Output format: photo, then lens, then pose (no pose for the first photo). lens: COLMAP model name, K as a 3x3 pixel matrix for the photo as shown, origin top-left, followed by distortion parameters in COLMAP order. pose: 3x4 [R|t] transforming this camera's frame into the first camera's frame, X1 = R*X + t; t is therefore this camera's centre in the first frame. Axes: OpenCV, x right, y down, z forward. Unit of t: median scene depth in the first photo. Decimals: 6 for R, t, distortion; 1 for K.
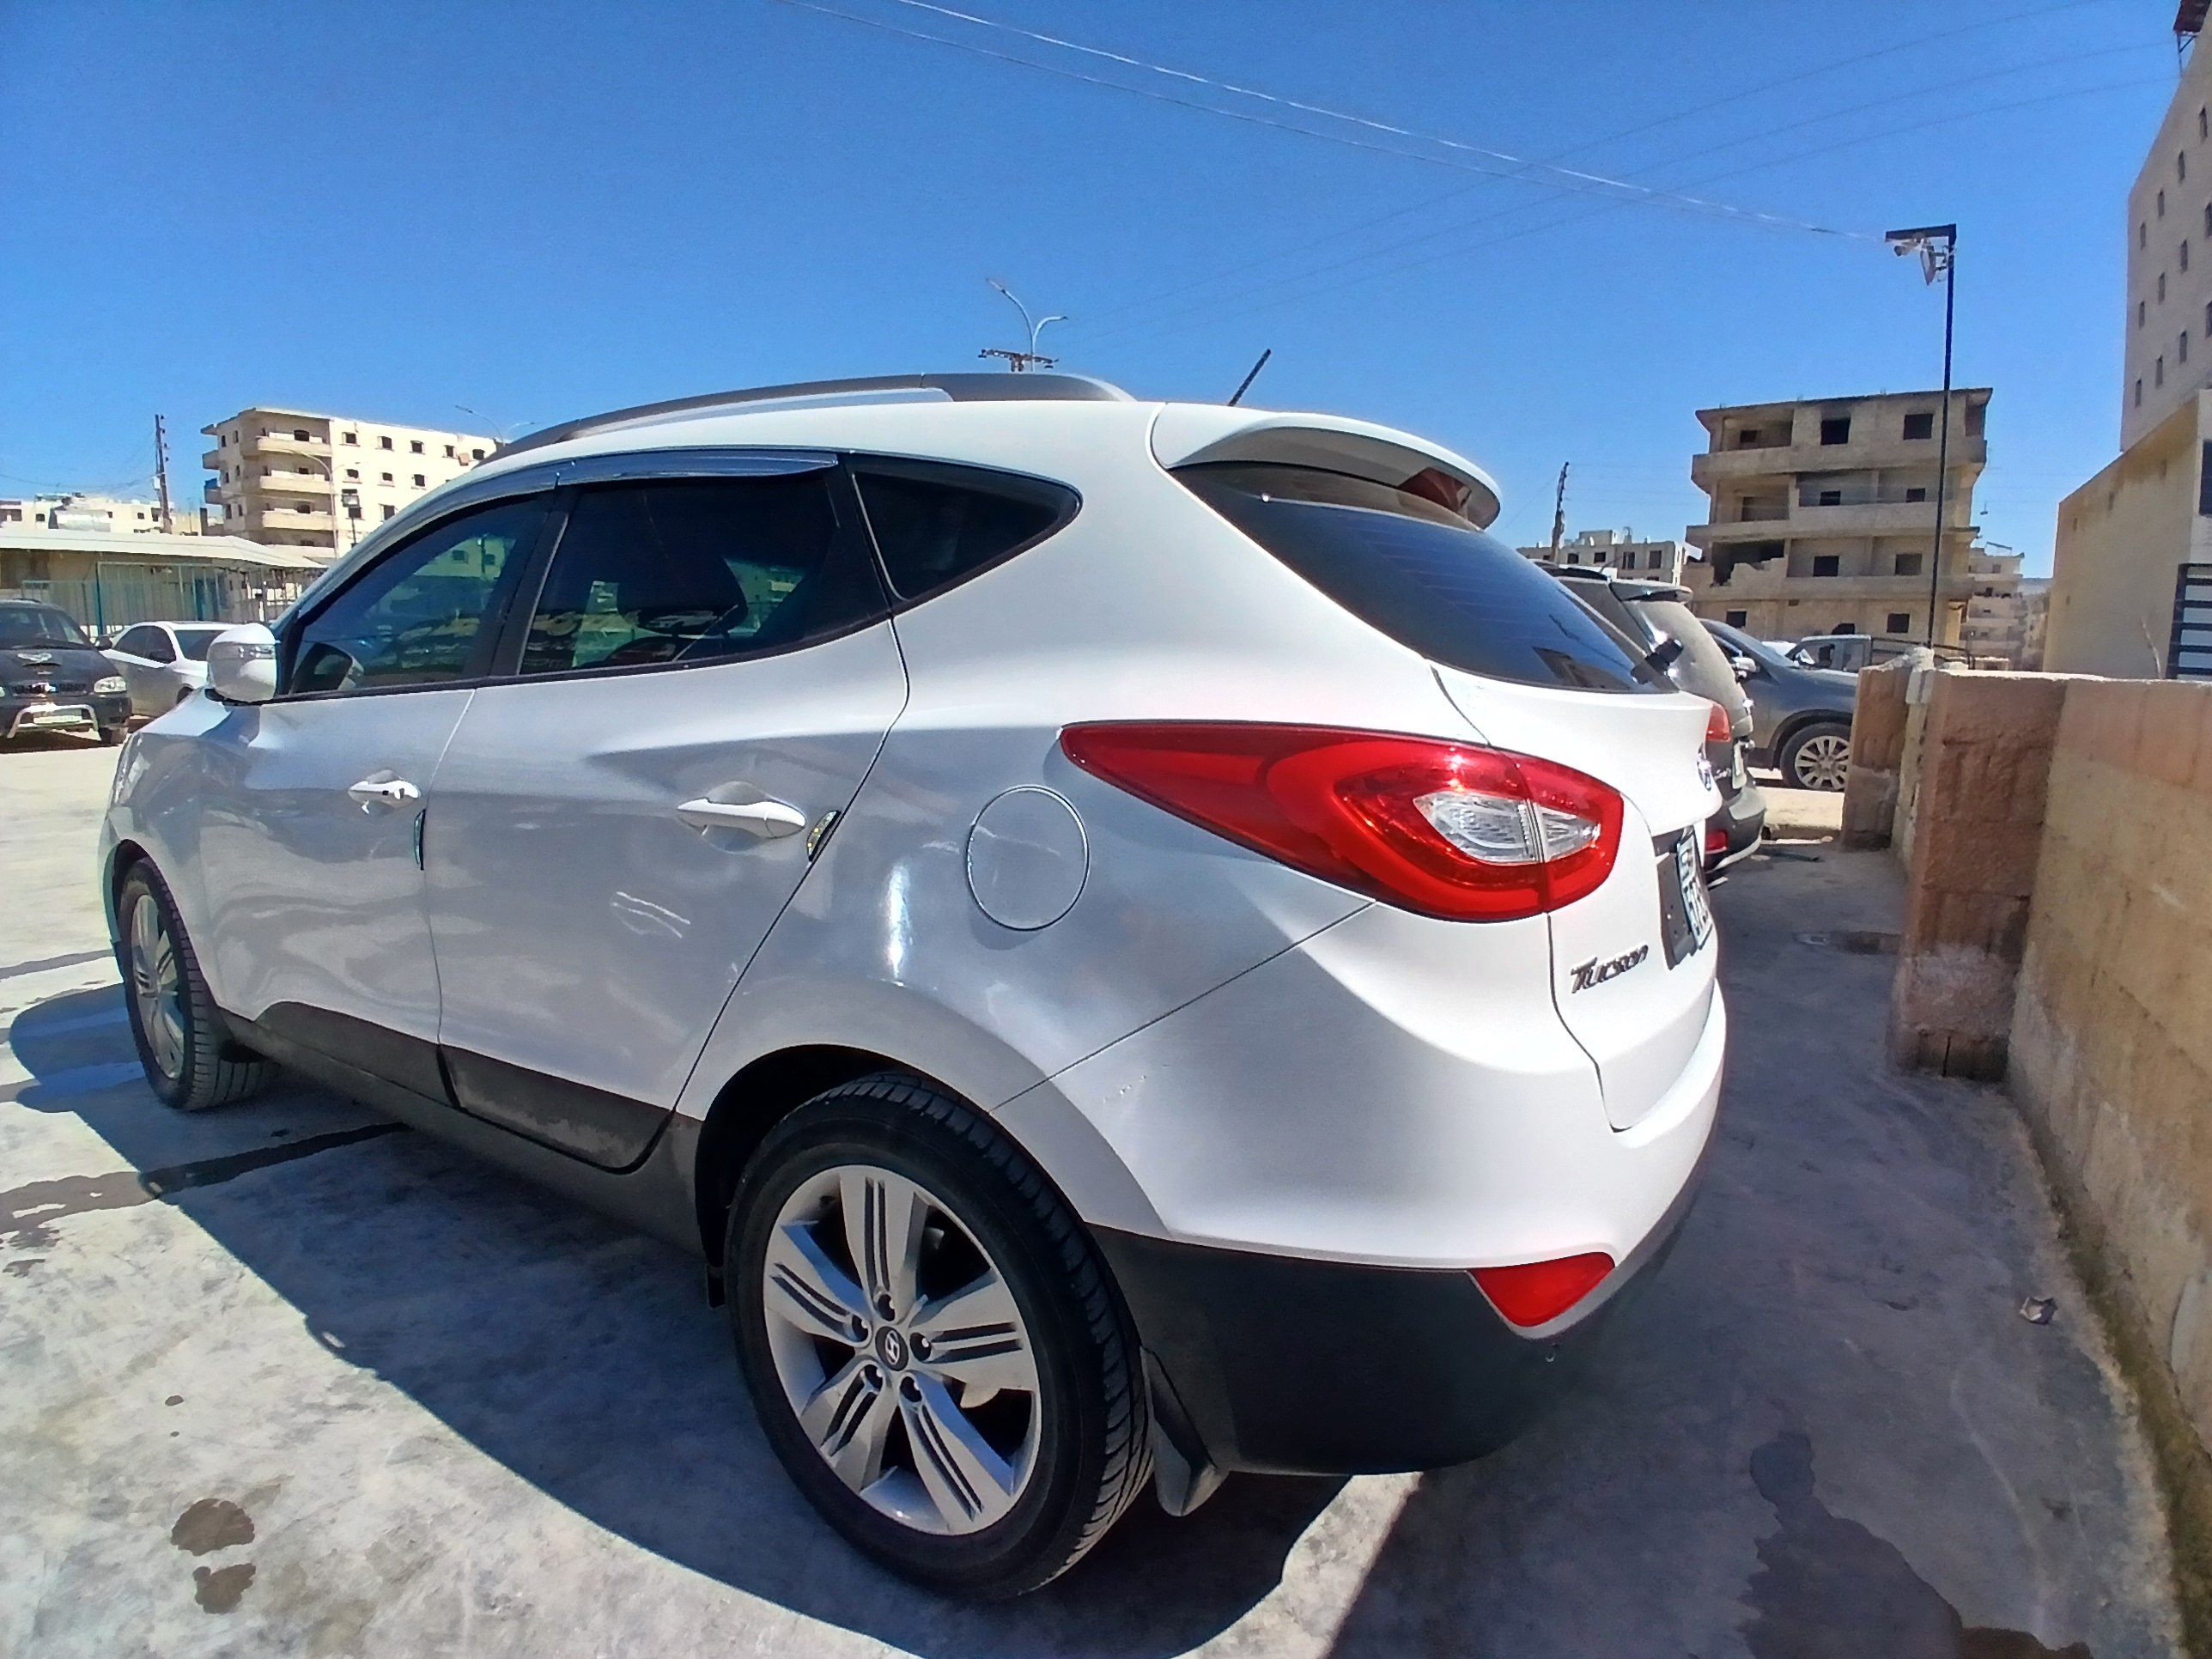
lens RADIAL K [[1123.0, 0, 1081.4], [0, 1123.0, 833.6], [0, 0, 1]] dist [-0.026795, -0.027825]
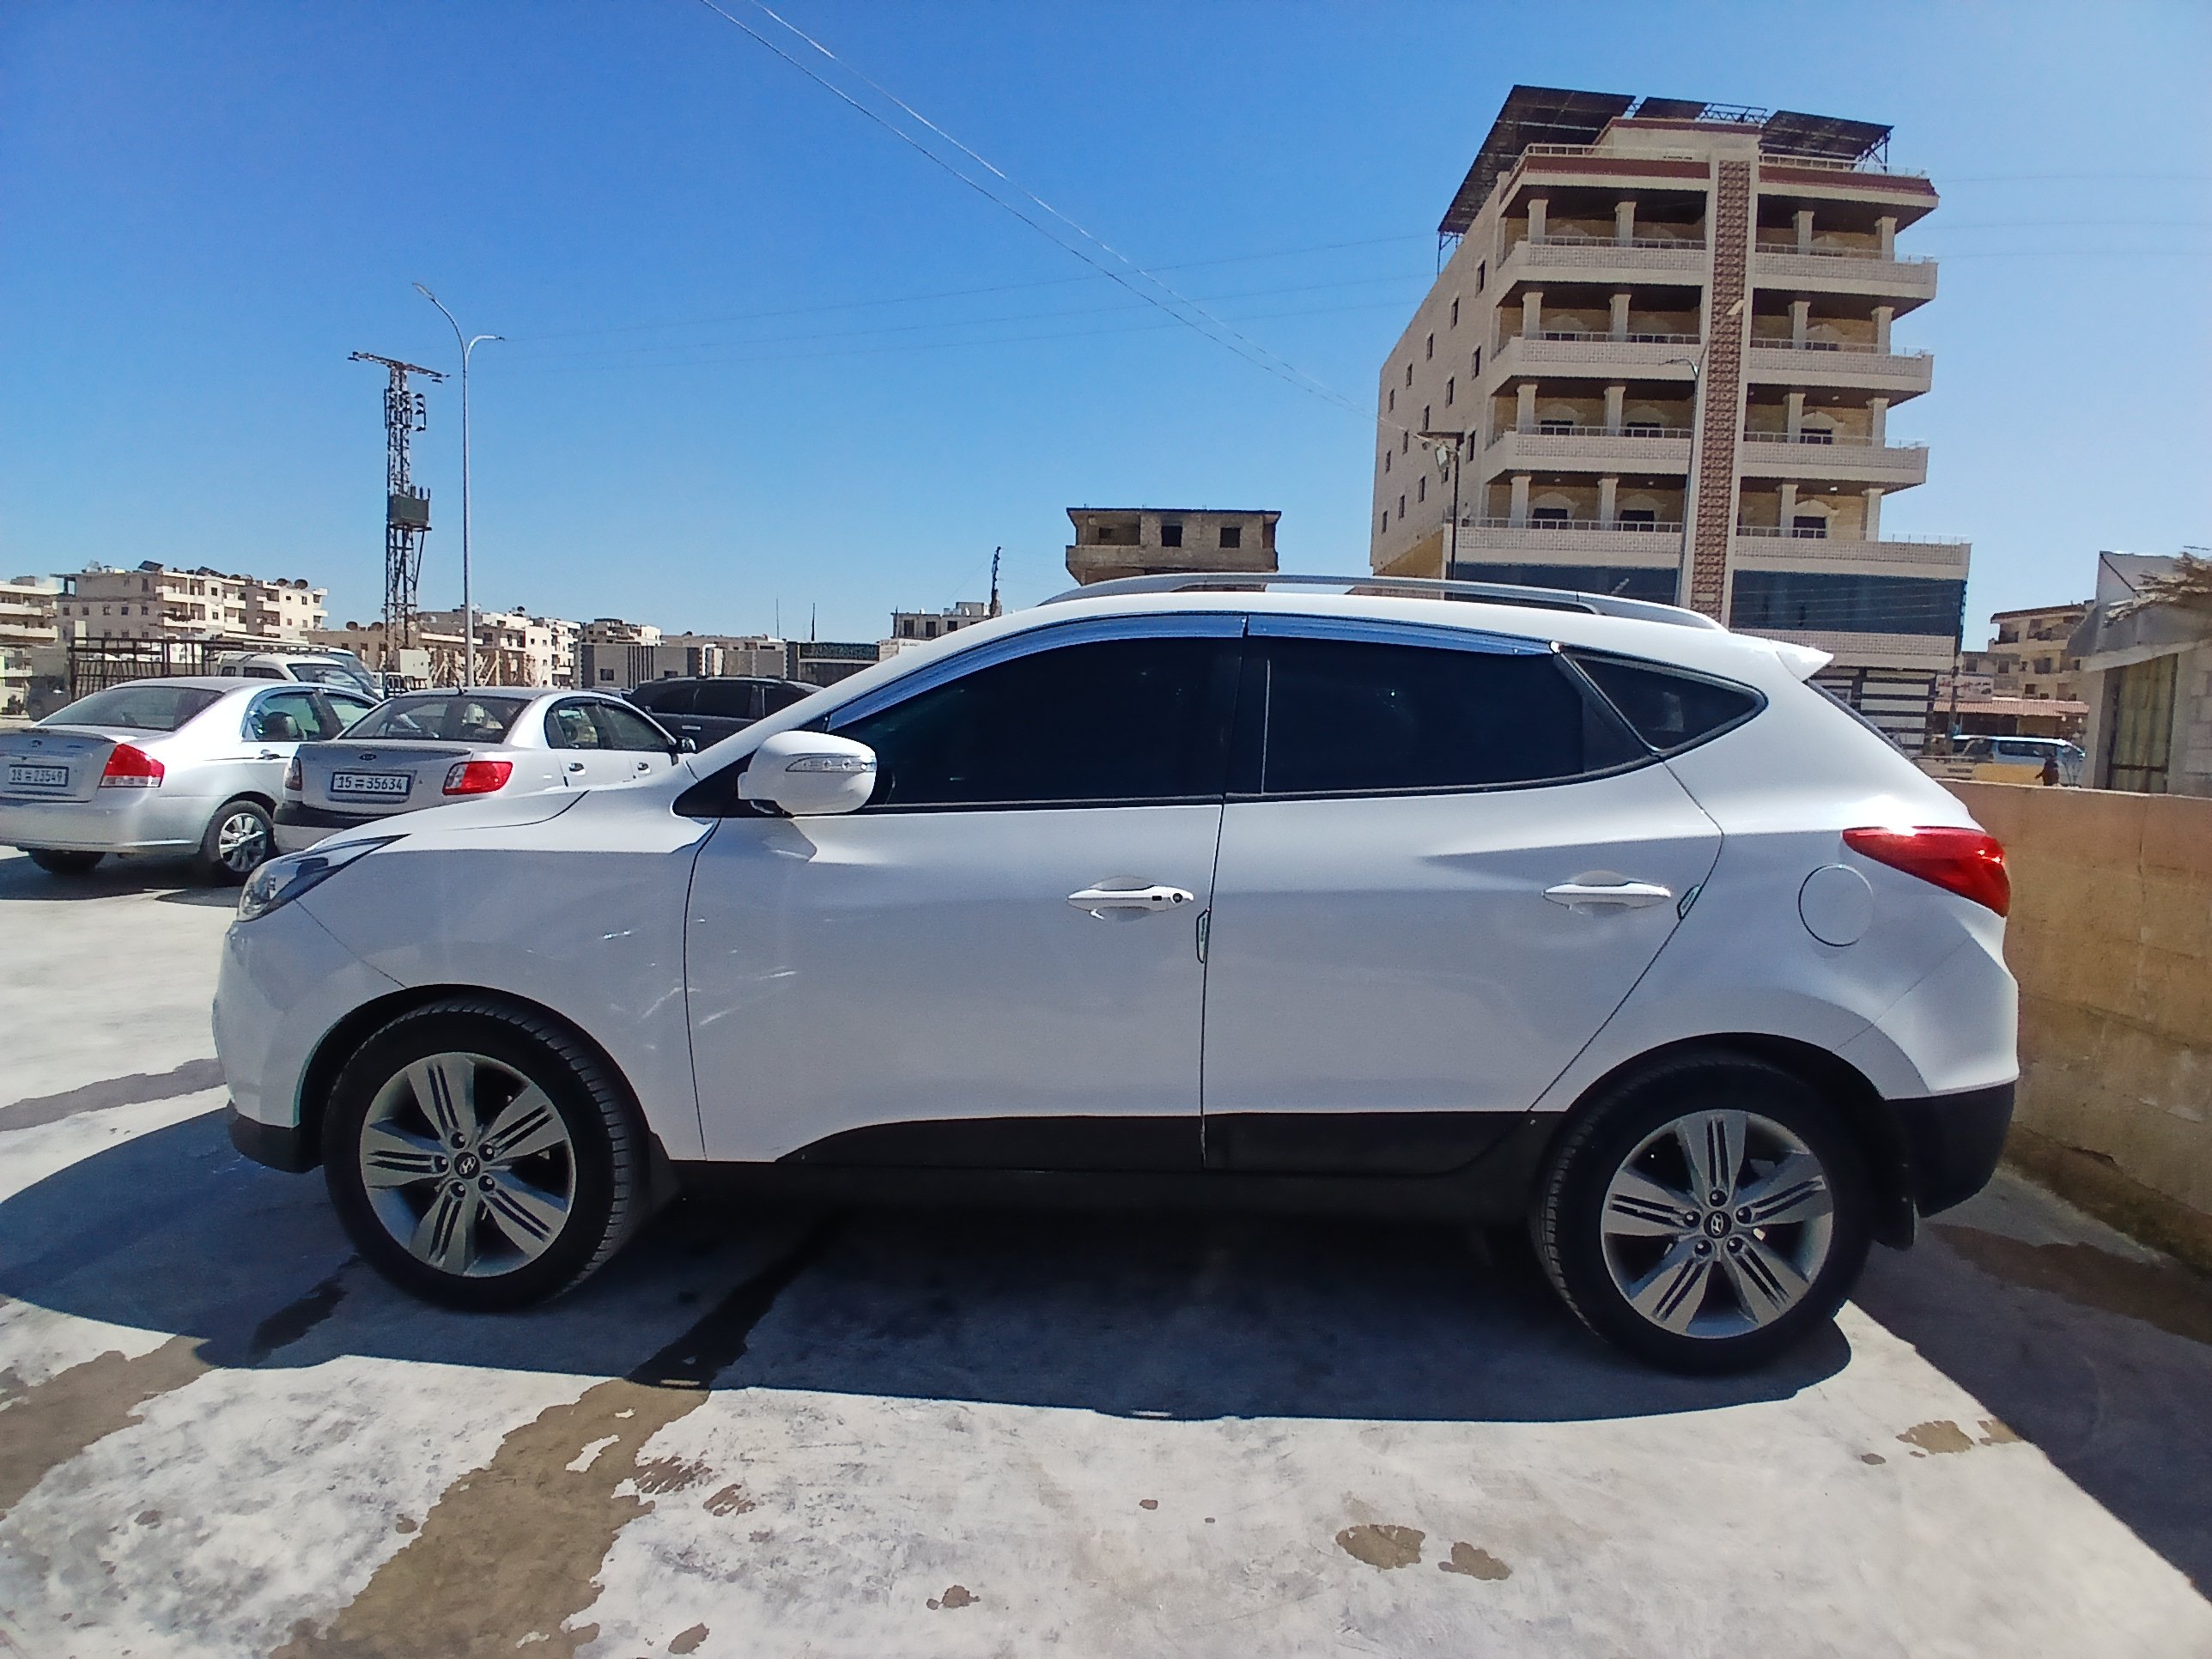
lens RADIAL K [[1123.0, 0, 1081.4], [0, 1123.0, 833.6], [0, 0, 1]] dist [-0.026795, -0.027825]
pose [[0.849726, -0.033099, 0.526184, -1.288921], [0.056866, 0.997959, -0.029056, -0.070719], [-0.524148, 0.054611, 0.849874, 0.087211]]
